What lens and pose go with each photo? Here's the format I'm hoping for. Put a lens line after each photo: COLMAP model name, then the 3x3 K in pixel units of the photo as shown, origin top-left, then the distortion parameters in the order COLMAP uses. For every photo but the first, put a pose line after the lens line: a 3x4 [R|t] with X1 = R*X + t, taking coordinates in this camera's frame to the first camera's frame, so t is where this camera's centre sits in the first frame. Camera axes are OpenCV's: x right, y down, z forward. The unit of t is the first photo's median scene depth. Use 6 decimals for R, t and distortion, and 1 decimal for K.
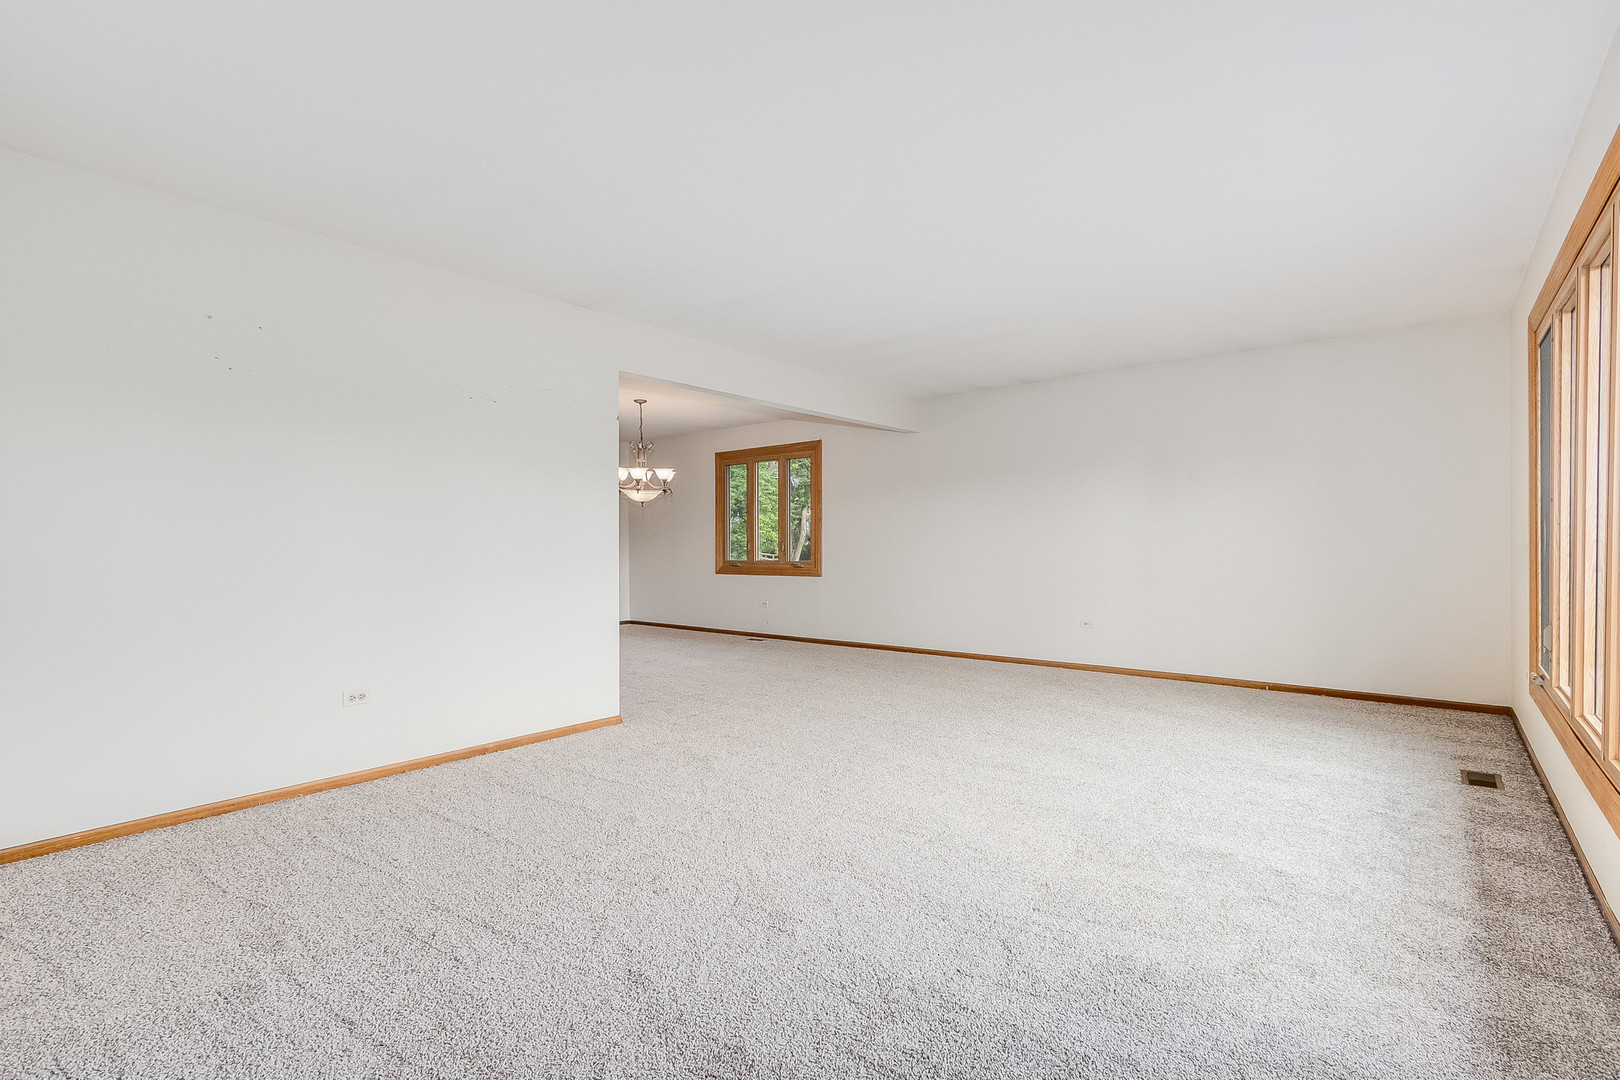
lens RADIAL K [[741.7, 0, 802.3], [0, 741.7, 543.5], [0, 0, 1]] dist [0.007788, -0.002374]
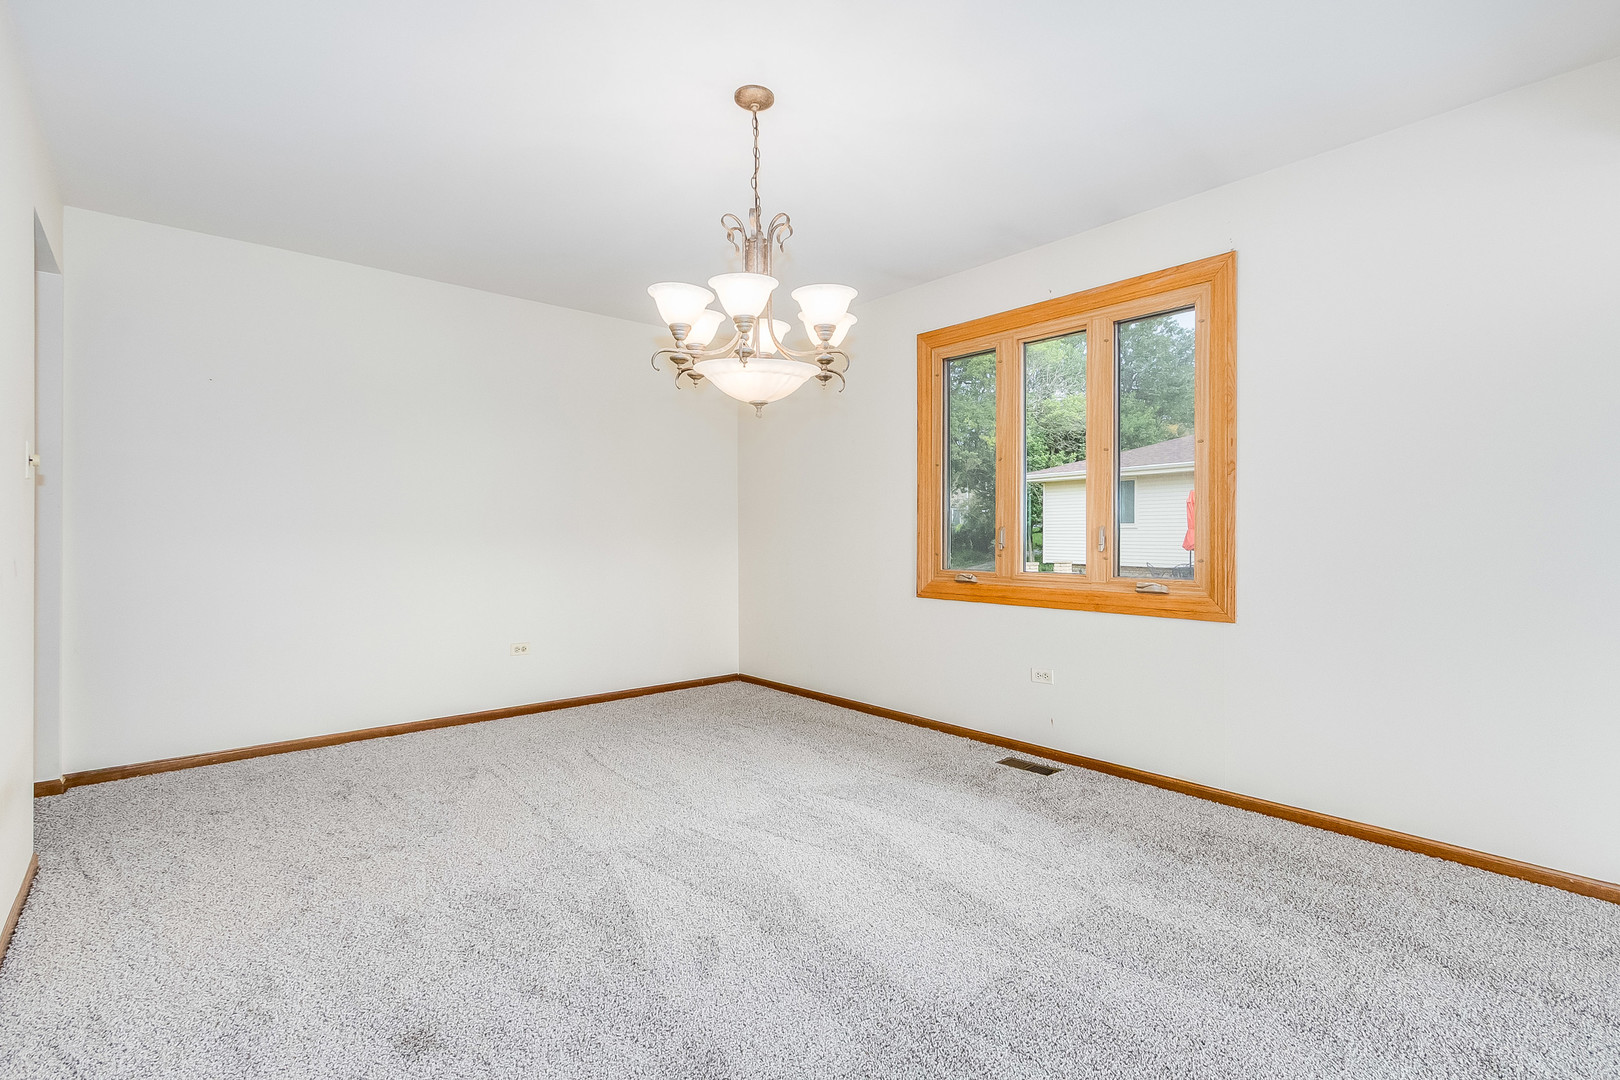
lens RADIAL K [[741.7, 0, 813.6], [0, 741.7, 536.0], [0, 0, 1]] dist [0.007788, -0.002374]
pose [[0.988444, 0.009443, -0.151292, -0.125508], [-0.009704, 0.999952, -0.000987, 0.003738], [0.151275, 0.002443, 0.988489, 0.606188]]
